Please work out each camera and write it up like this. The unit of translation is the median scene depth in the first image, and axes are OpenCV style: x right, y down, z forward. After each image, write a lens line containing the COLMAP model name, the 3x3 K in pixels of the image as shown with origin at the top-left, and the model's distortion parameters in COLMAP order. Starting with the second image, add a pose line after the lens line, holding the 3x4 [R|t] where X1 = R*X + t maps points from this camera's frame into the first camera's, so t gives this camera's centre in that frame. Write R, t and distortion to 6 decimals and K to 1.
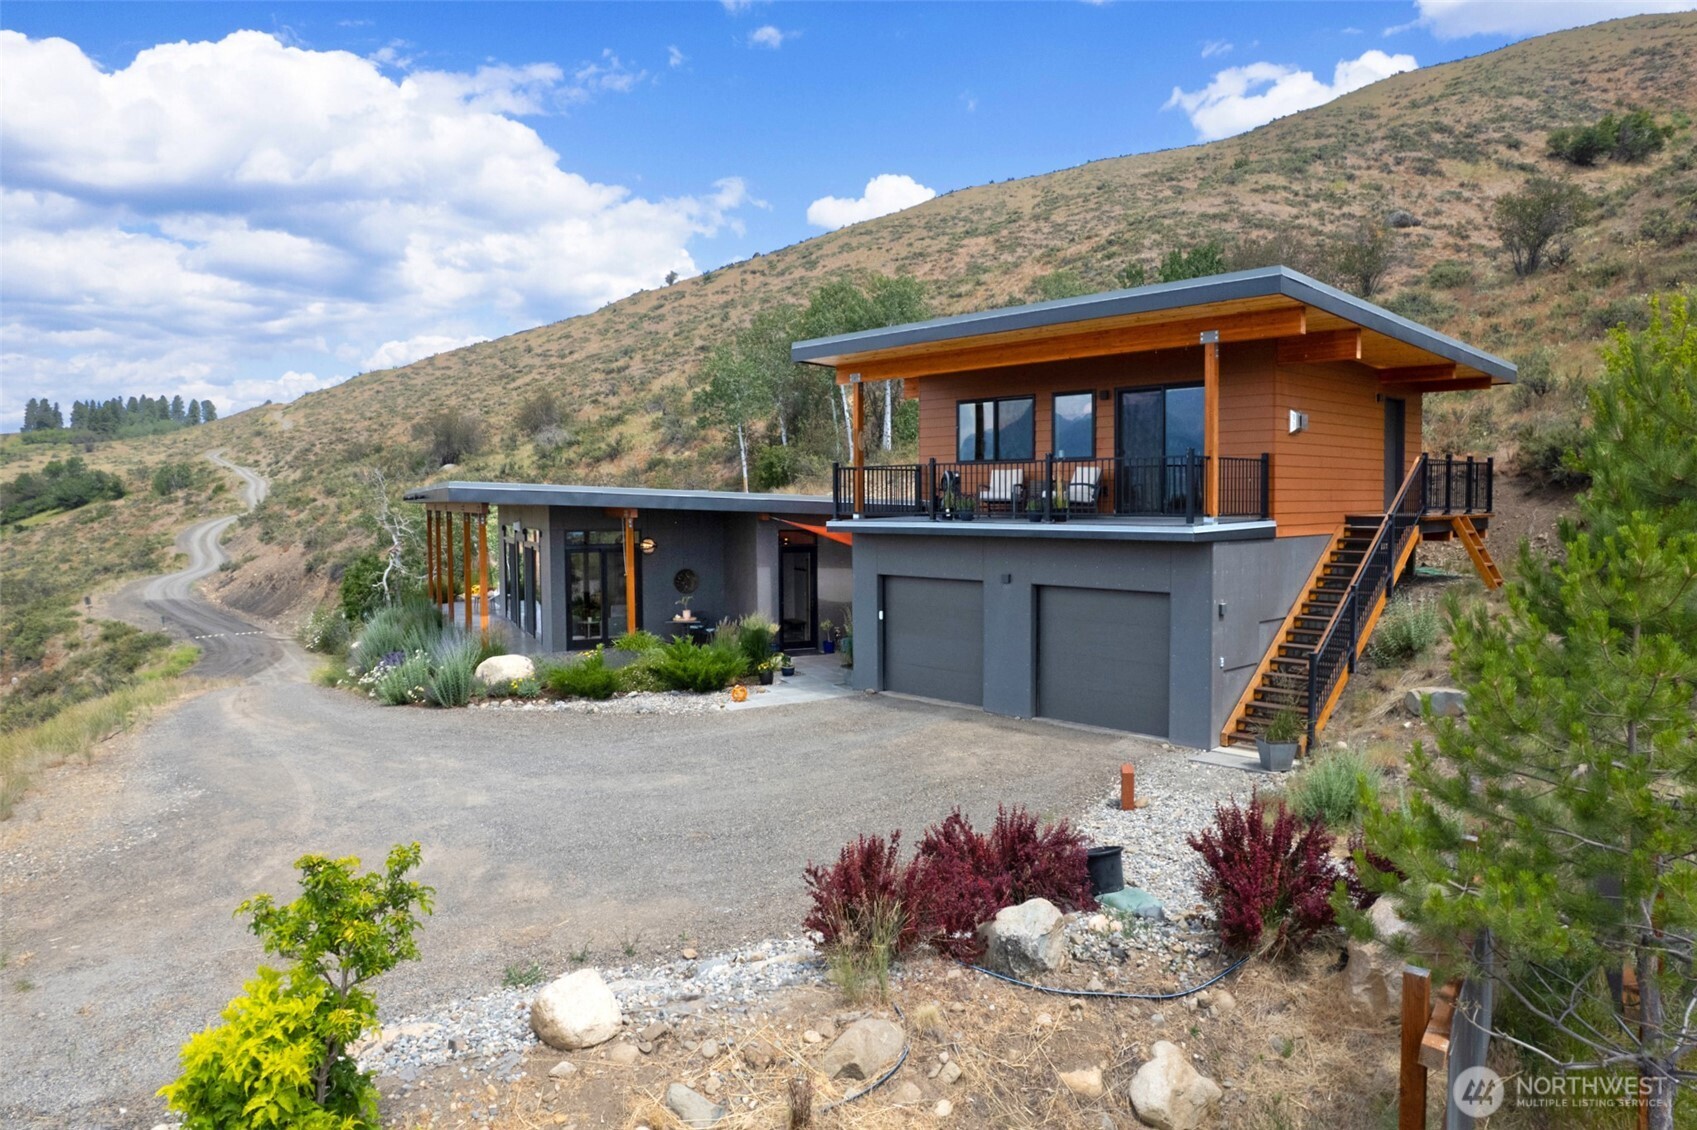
lens RADIAL K [[1117.4, 0, 848.5], [0, 1117.4, 565.0], [0, 0, 1]] dist [-0.090785, 0.084797]
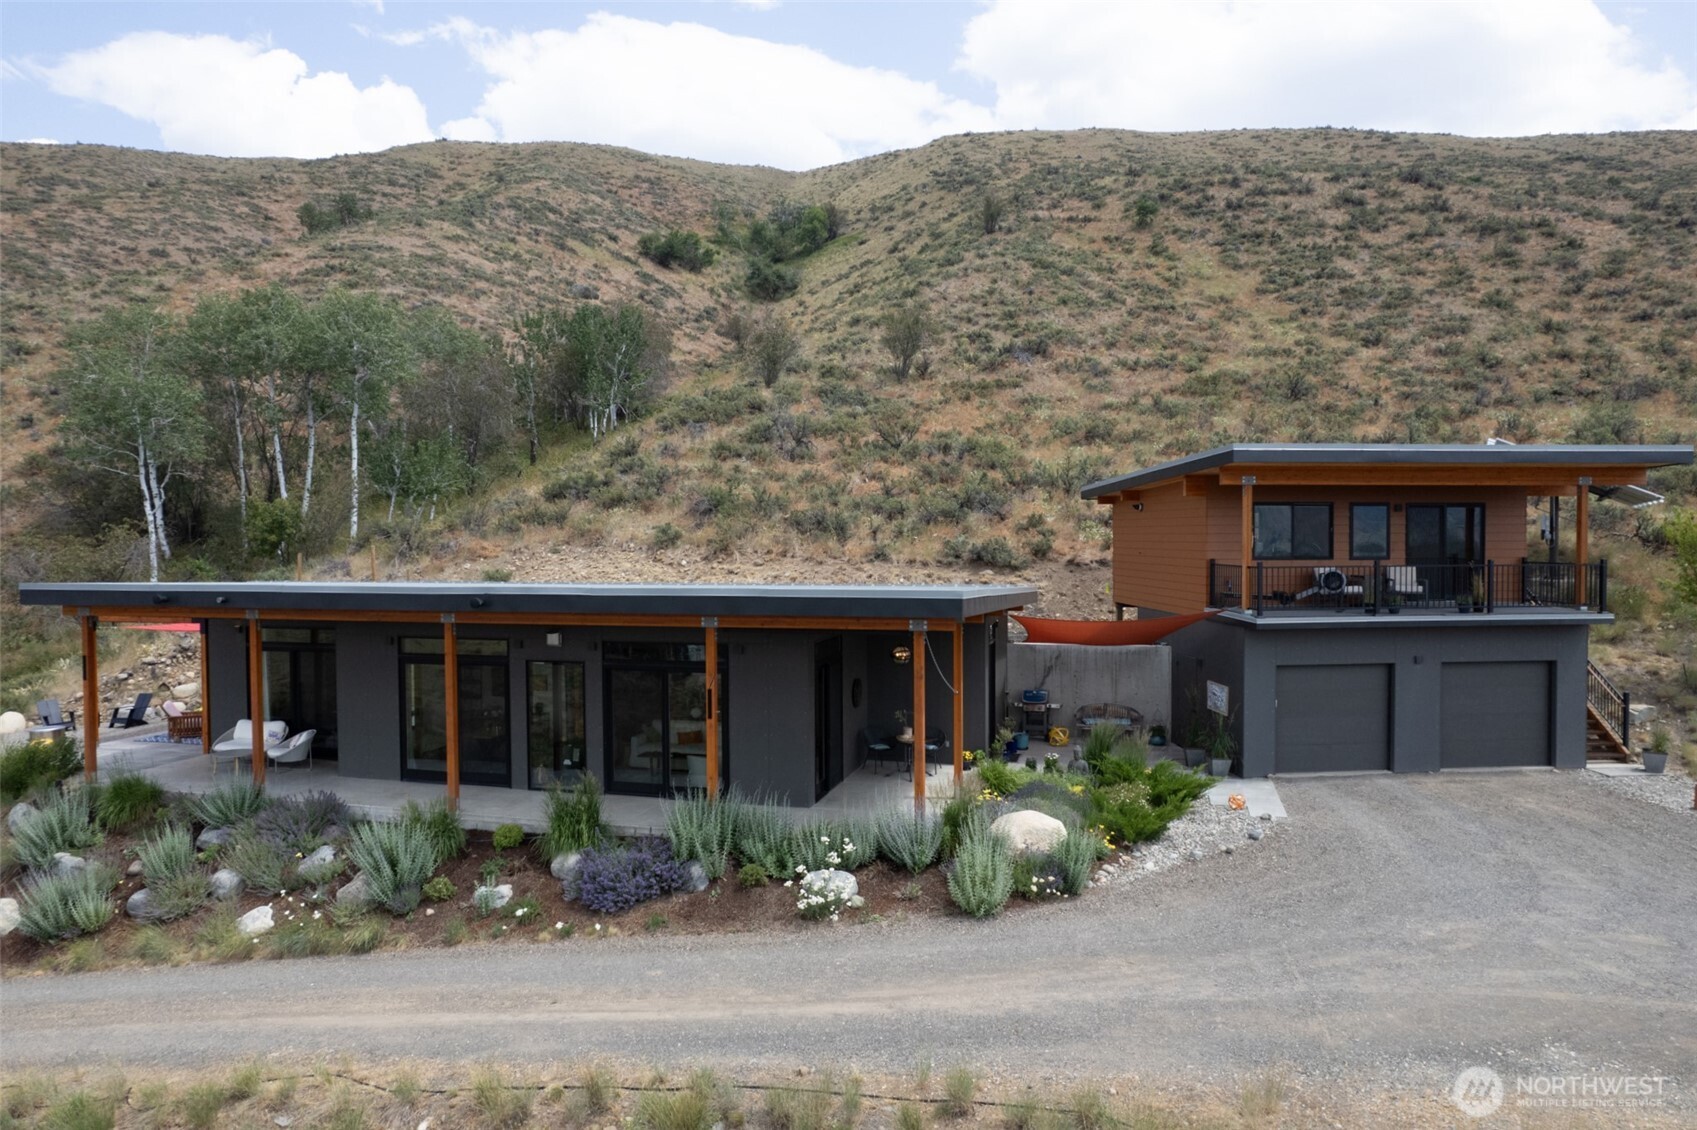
lens RADIAL K [[1117.4, 0, 848.5], [0, 1117.4, 565.0], [0, 0, 1]] dist [-0.090785, 0.084797]
pose [[0.634116, -0.017980, 0.773028, -0.123634], [0.046385, 0.998814, -0.014819, -0.010757], [-0.771845, 0.045253, 0.634198, 0.075770]]
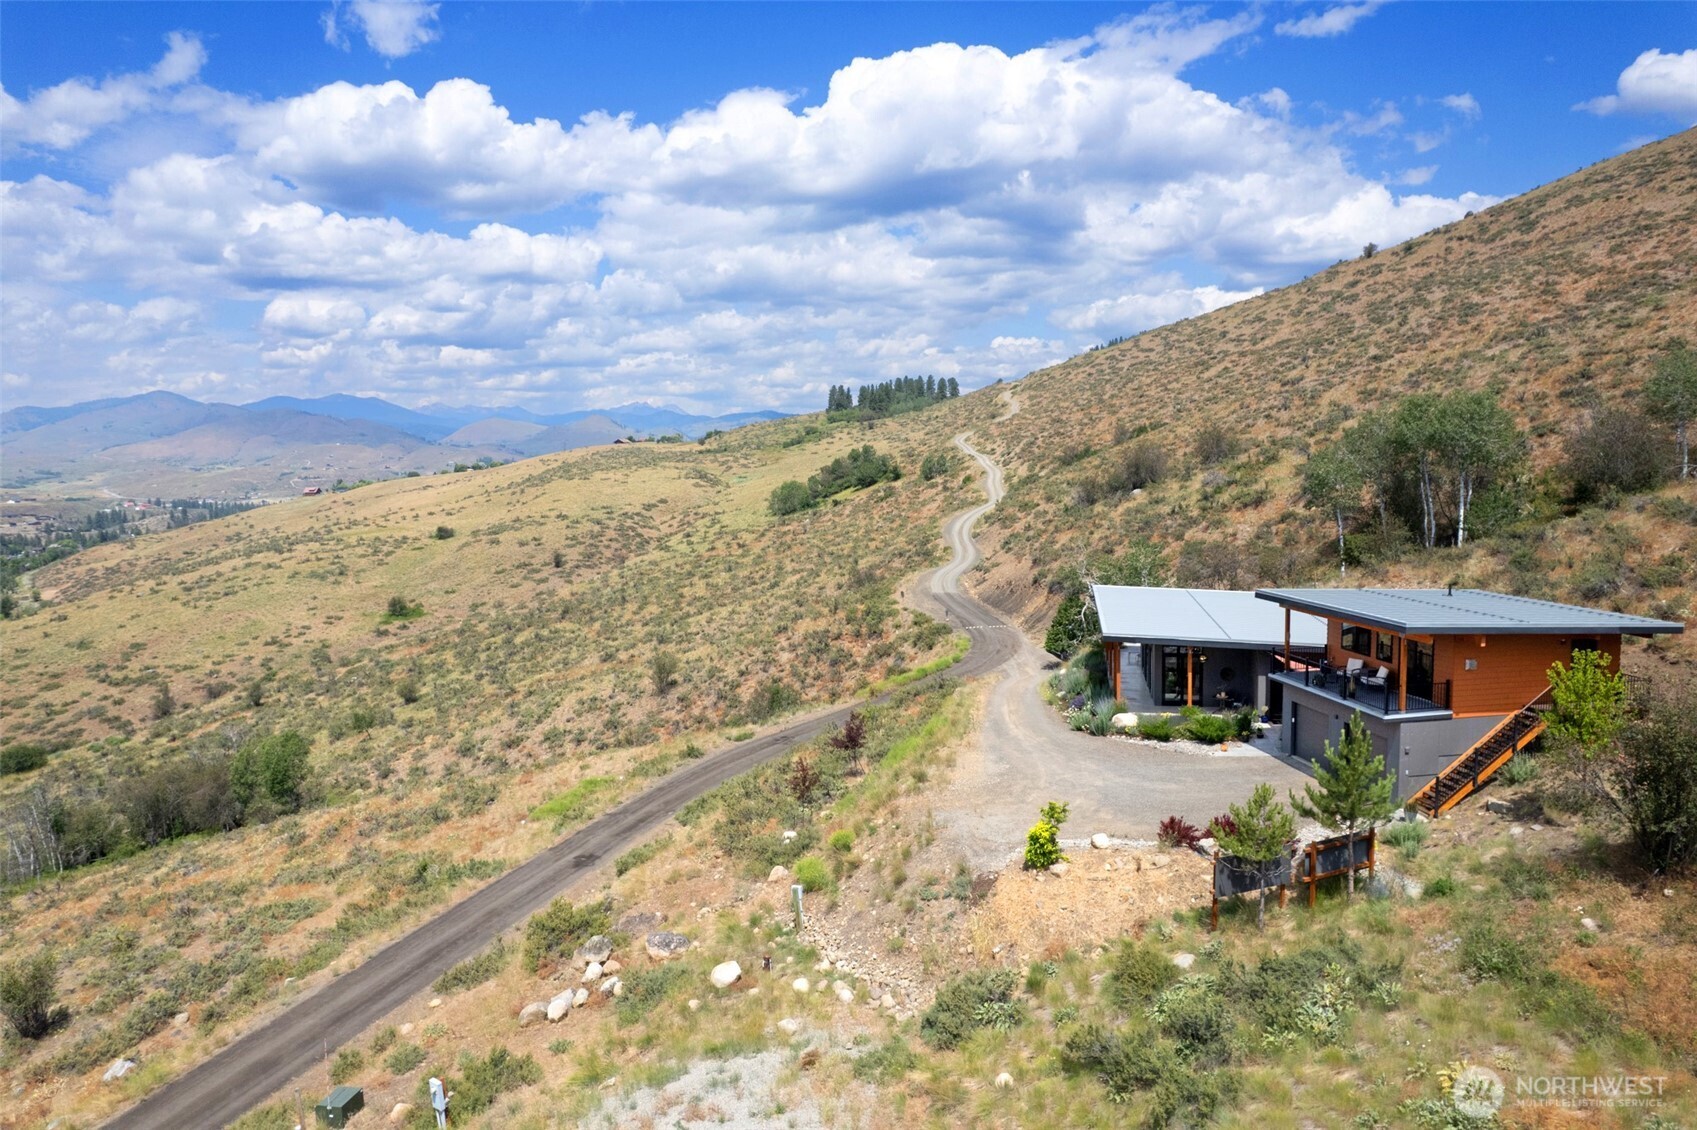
lens RADIAL K [[1083.9, 0, 848.5], [0, 1083.9, 565.0], [0, 0, 1]] dist [-0.079297, 0.072196]
pose [[0.813119, 0.045800, -0.580293, 0.060054], [-0.018434, 0.998426, 0.052970, -0.040278], [0.581806, -0.032374, 0.812683, -0.133968]]
